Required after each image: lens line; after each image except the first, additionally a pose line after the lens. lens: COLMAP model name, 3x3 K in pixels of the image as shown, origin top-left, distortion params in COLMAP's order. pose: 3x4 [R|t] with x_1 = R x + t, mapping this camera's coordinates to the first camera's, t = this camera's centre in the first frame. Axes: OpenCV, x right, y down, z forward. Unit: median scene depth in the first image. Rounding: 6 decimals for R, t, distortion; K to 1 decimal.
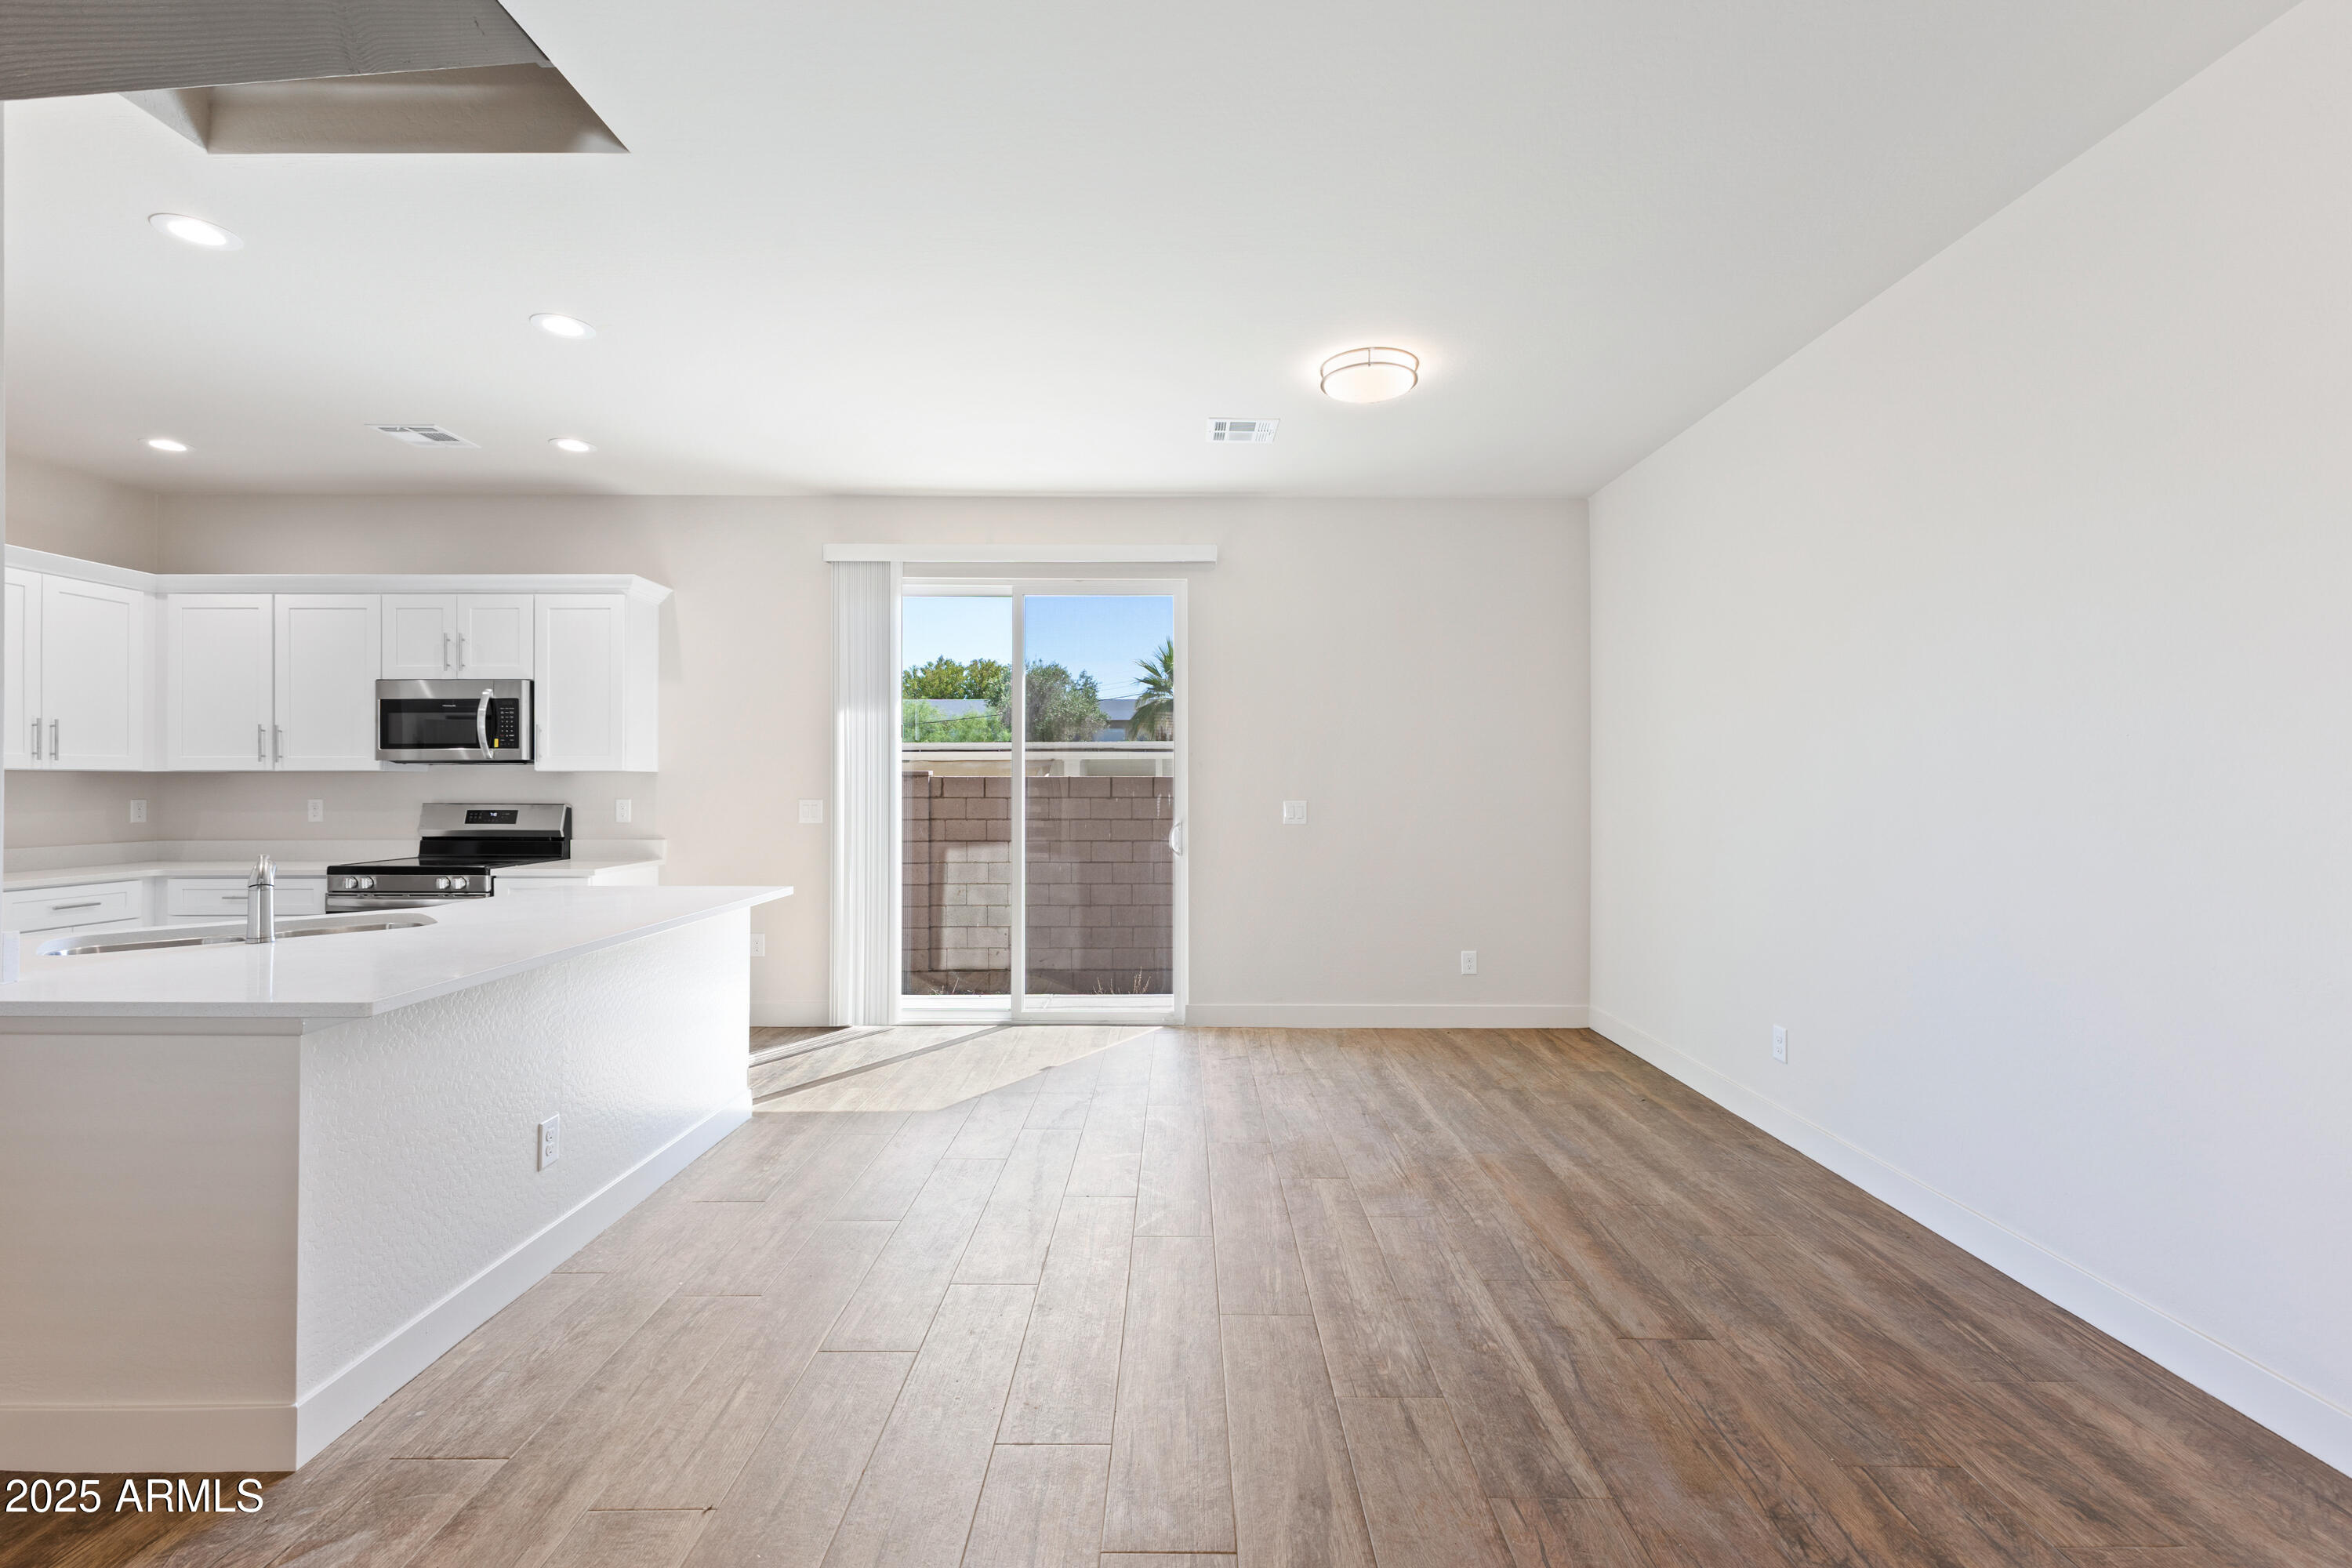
lens RADIAL K [[1018.5, 0, 1172.0], [0, 1018.5, 780.3], [0, 0, 1]] dist [0.010131, -0.000032]
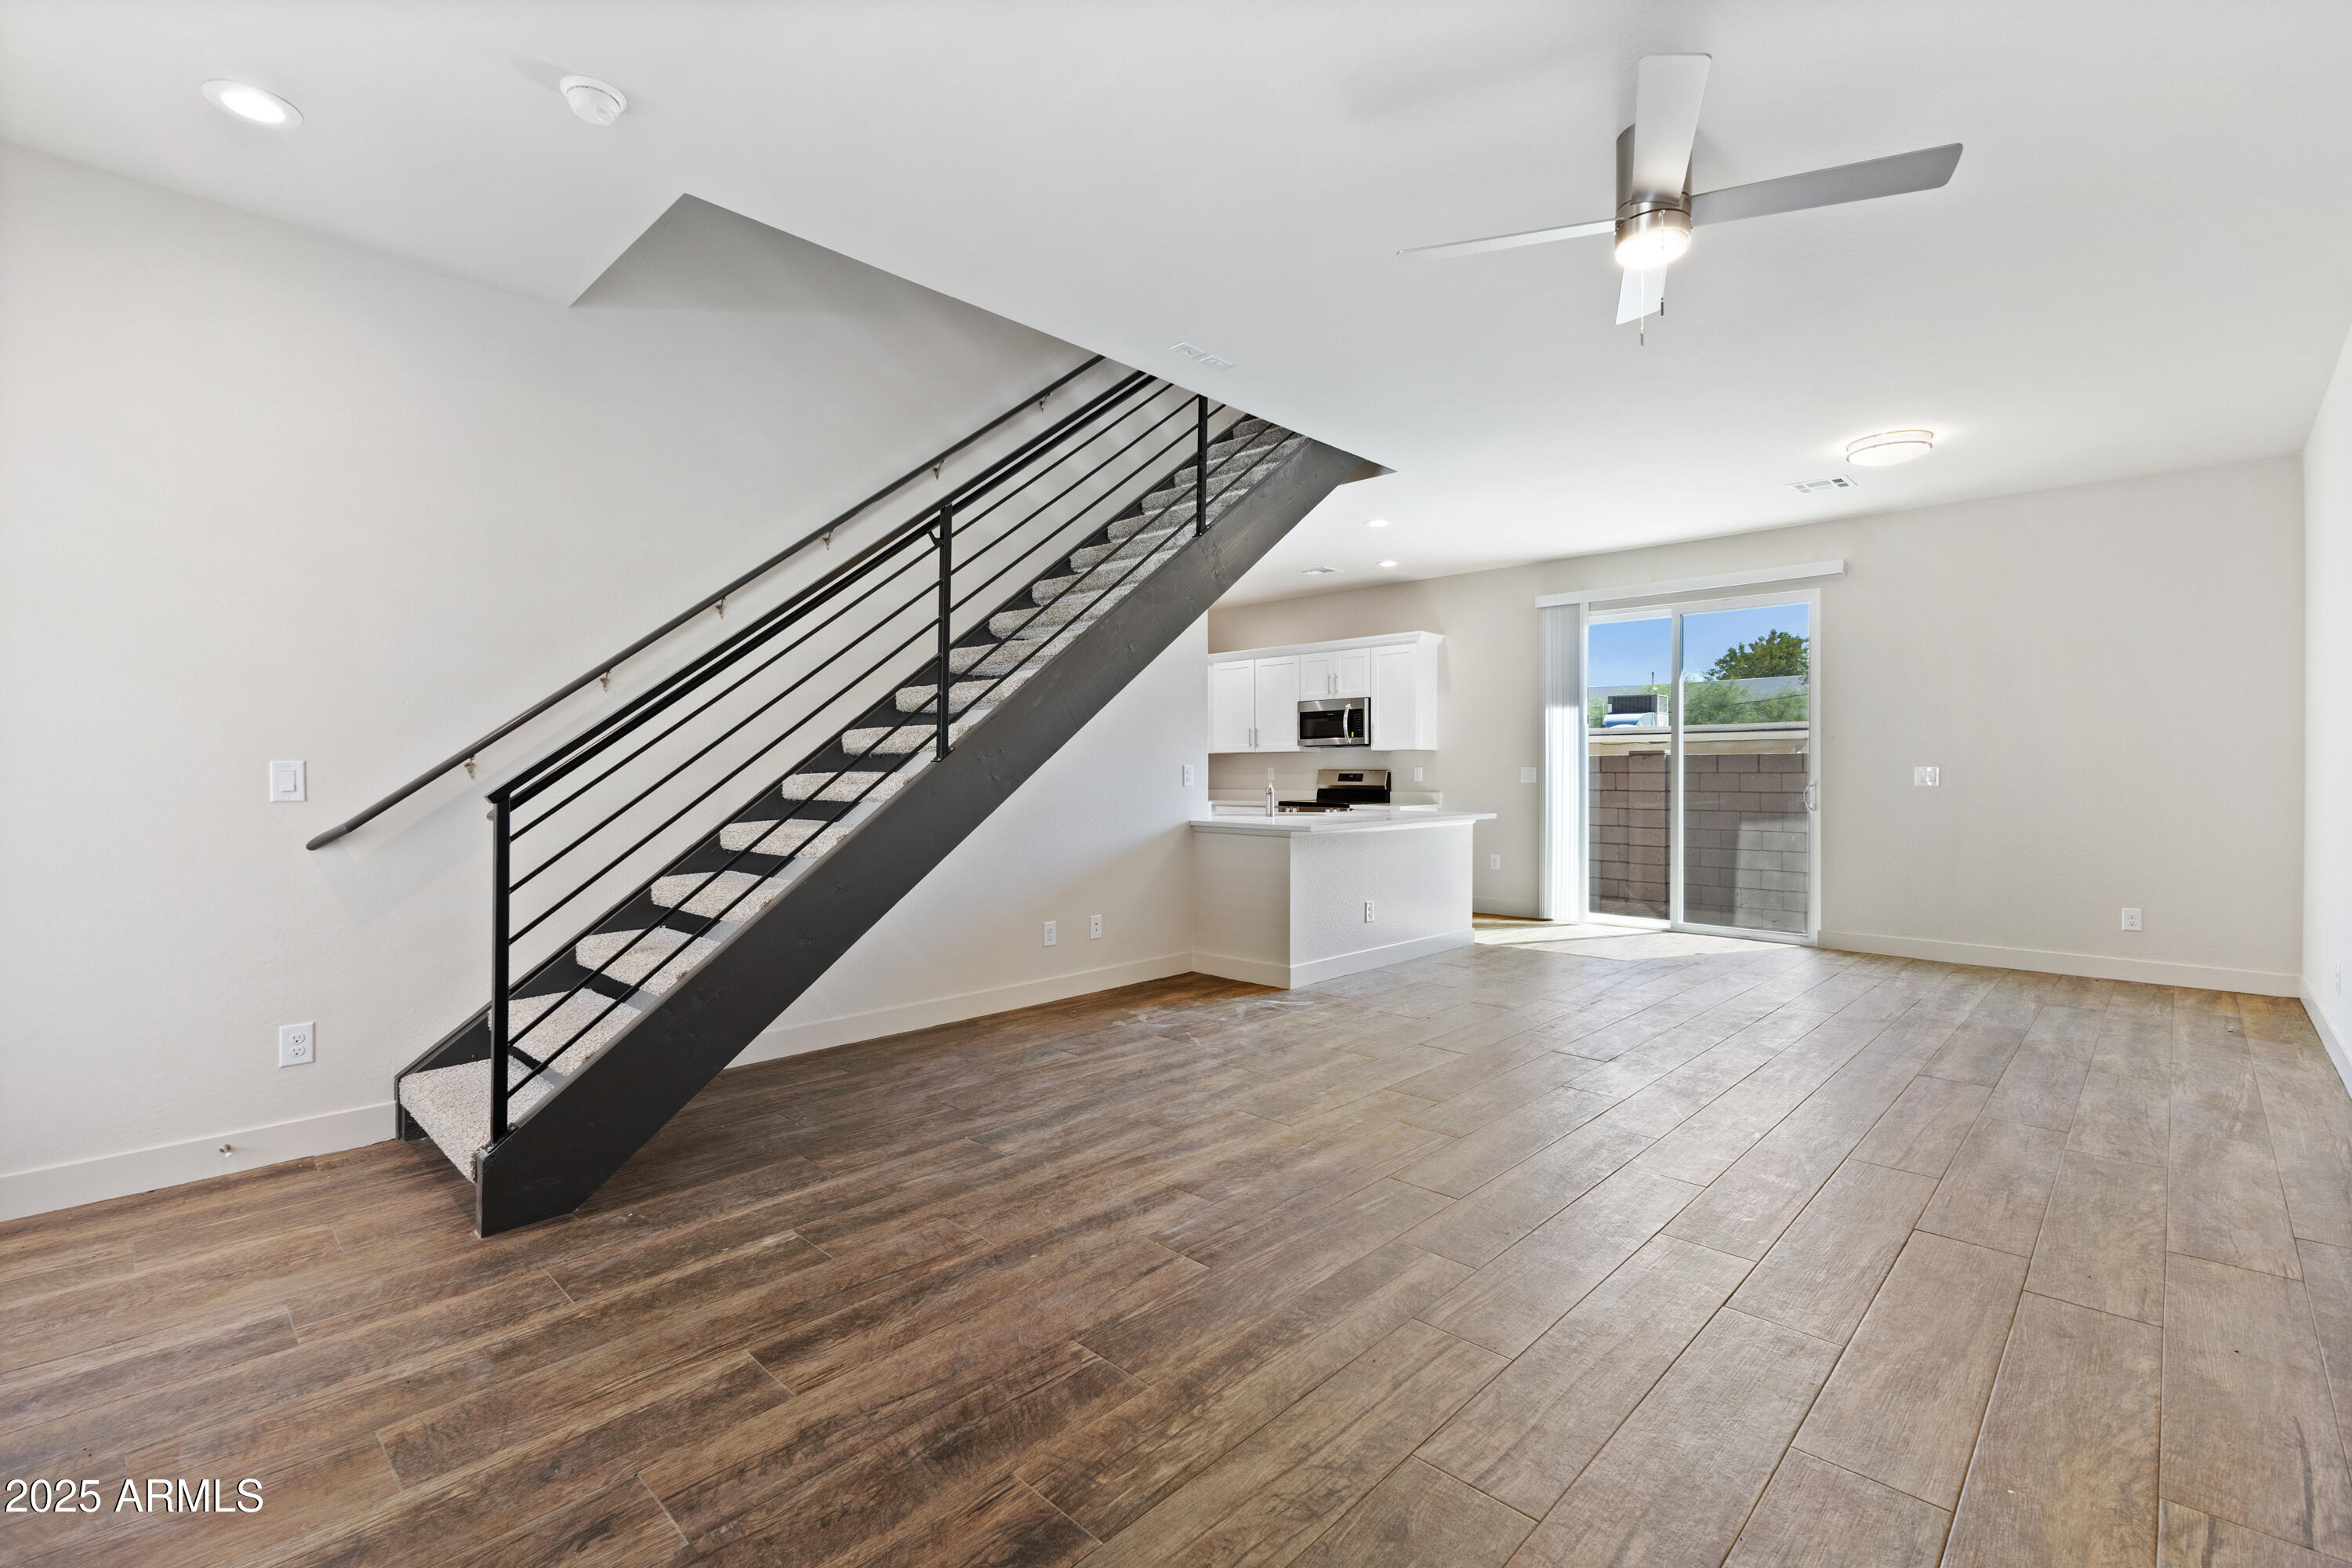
lens RADIAL K [[1028.3, 0, 1174.9], [0, 1028.3, 774.5], [0, 0, 1]] dist [0.010124, 0.000197]
pose [[0.722080, 0.001228, -0.691808, 0.340392], [0.003393, 0.999980, 0.005316, 0.021818], [0.691801, -0.006186, 0.722062, -0.484995]]
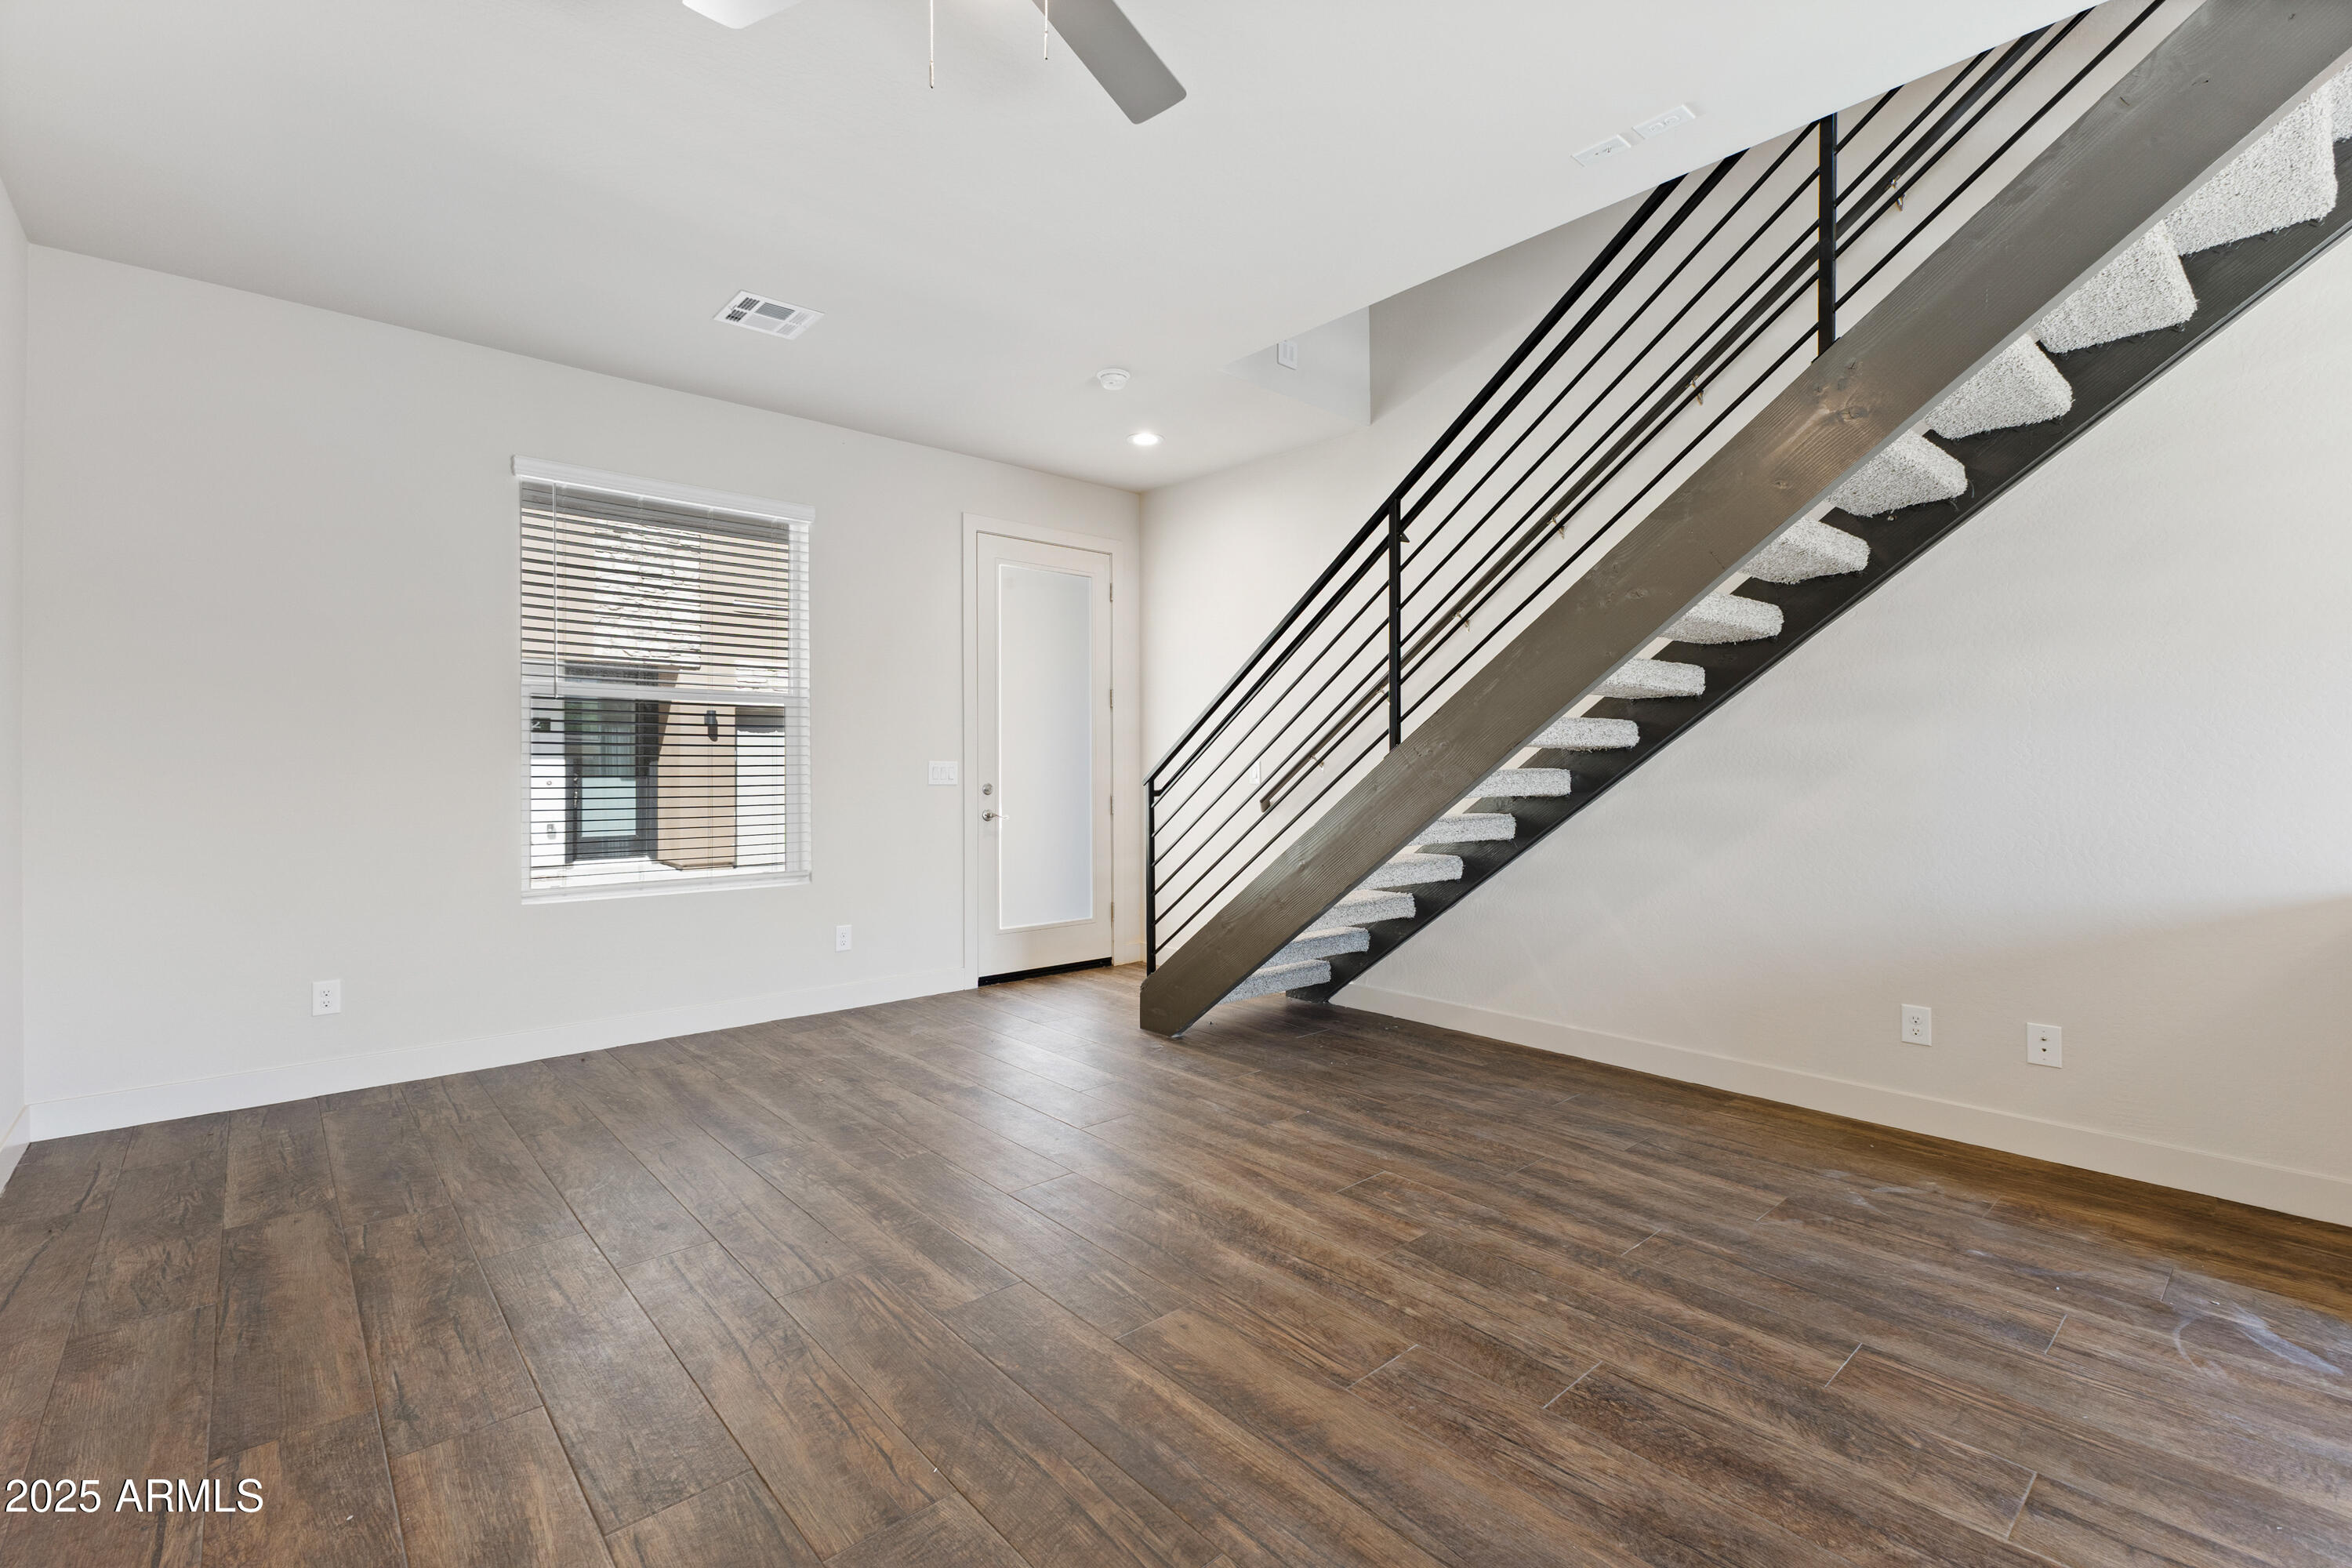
lens RADIAL K [[1041.2, 0, 1171.7], [0, 1041.2, 764.9], [0, 0, 1]] dist [0.010241, 0.000317]
pose [[-0.747354, -0.000706, -0.664426, 0.330359], [0.002644, 0.999988, -0.004037, 0.023340], [0.664421, -0.004774, -0.747343, 0.357440]]
